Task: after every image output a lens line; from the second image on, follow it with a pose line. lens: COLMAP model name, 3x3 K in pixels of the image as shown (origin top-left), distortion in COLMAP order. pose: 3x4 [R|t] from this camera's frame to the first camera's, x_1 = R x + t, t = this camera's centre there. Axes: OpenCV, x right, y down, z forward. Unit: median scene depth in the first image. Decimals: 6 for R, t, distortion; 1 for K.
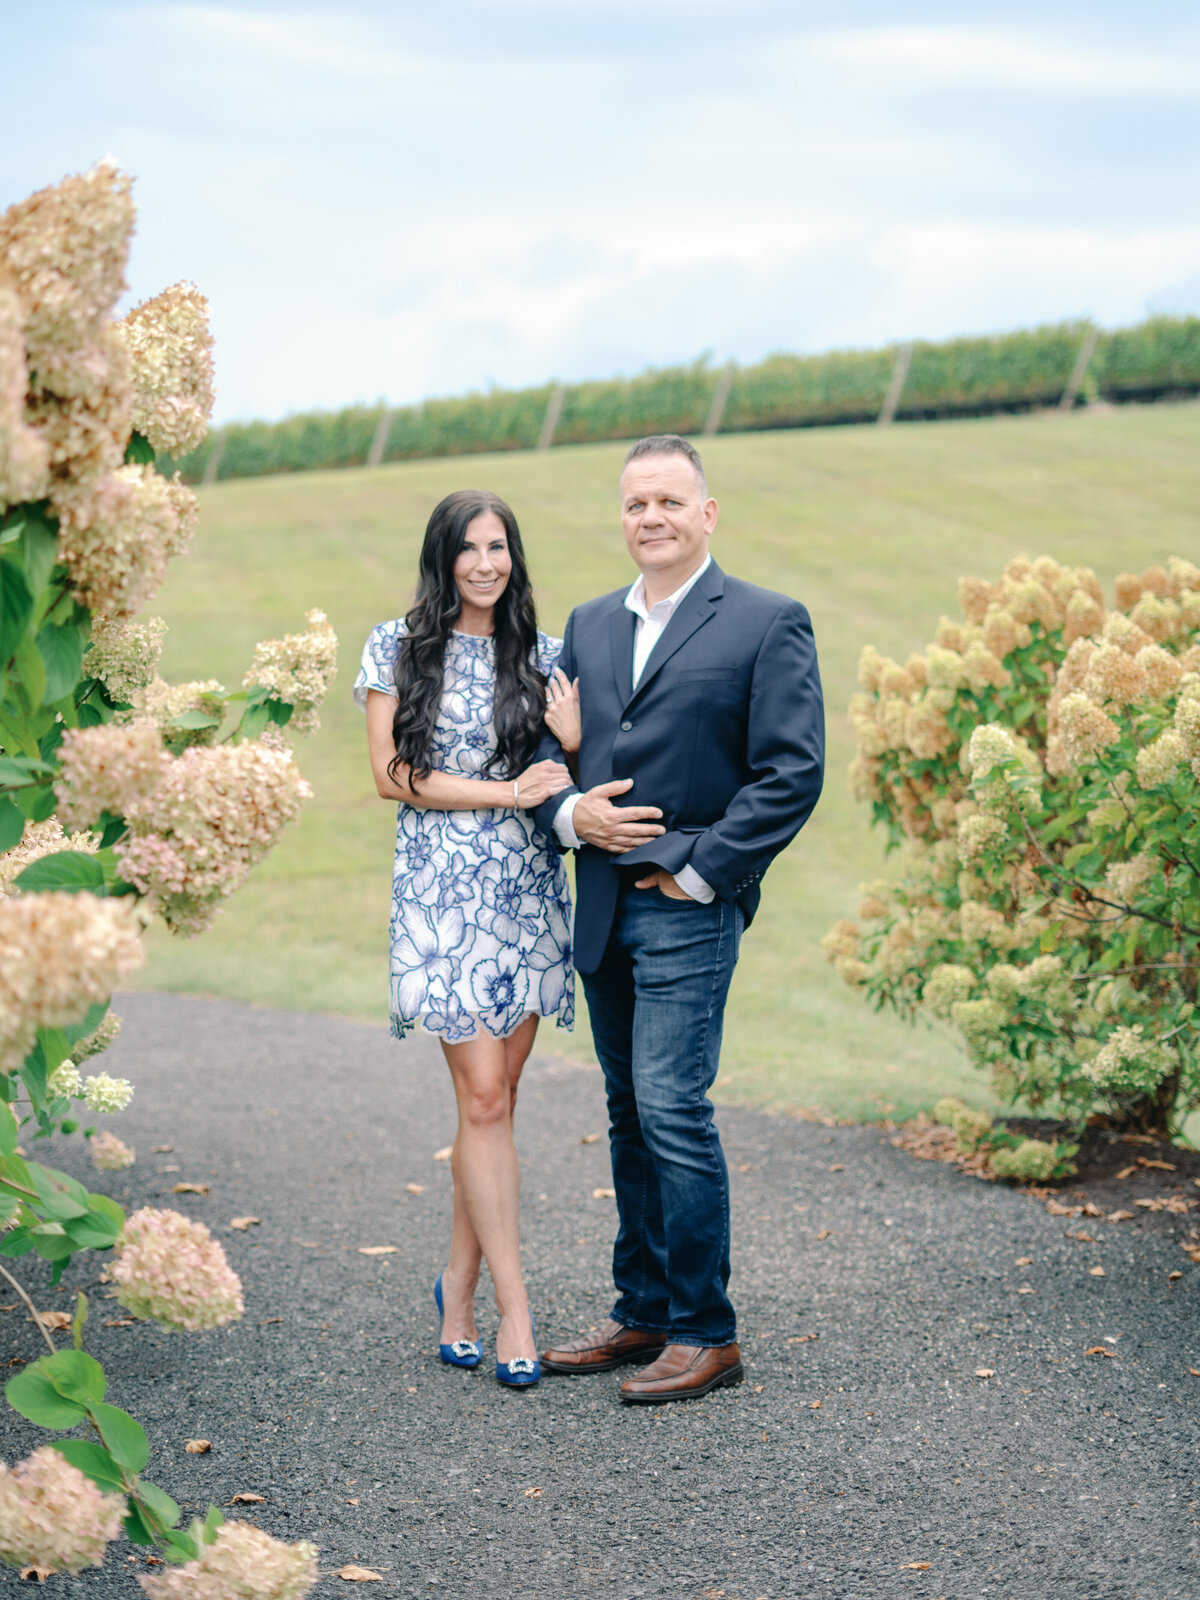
lens RADIAL K [[2543.8, 0, 560.6], [0, 2543.8, 772.2], [0, 0, 1]] dist [-0.025093, 0.000000]
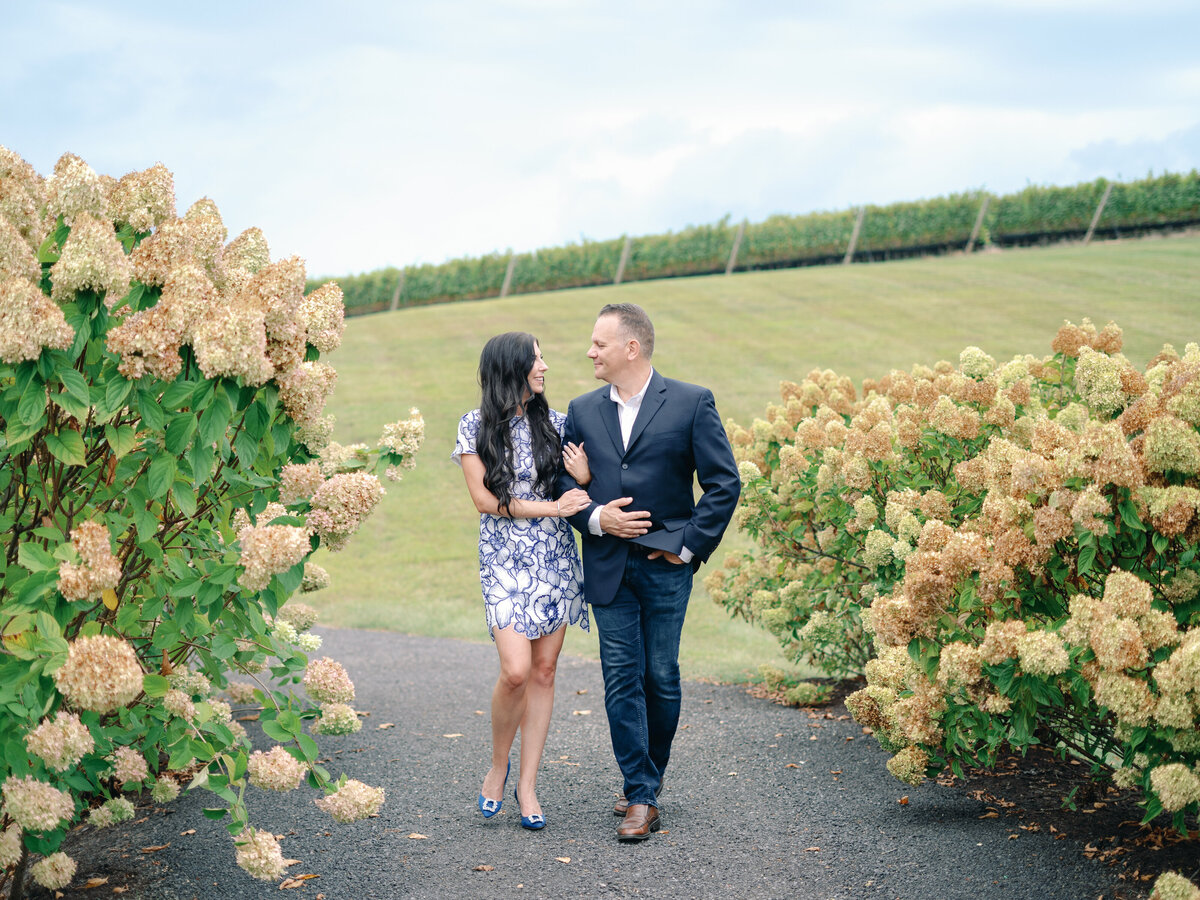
lens RADIAL K [[1907.8, 0, 626.2], [0, 1907.8, 472.6], [0, 0, 1]] dist [-0.025093, 0.000000]
pose [[0.999604, -0.011349, -0.025764, 0.085122], [0.010928, 0.999805, -0.016446, 0.010763], [0.025945, 0.016158, 0.999533, -0.386603]]
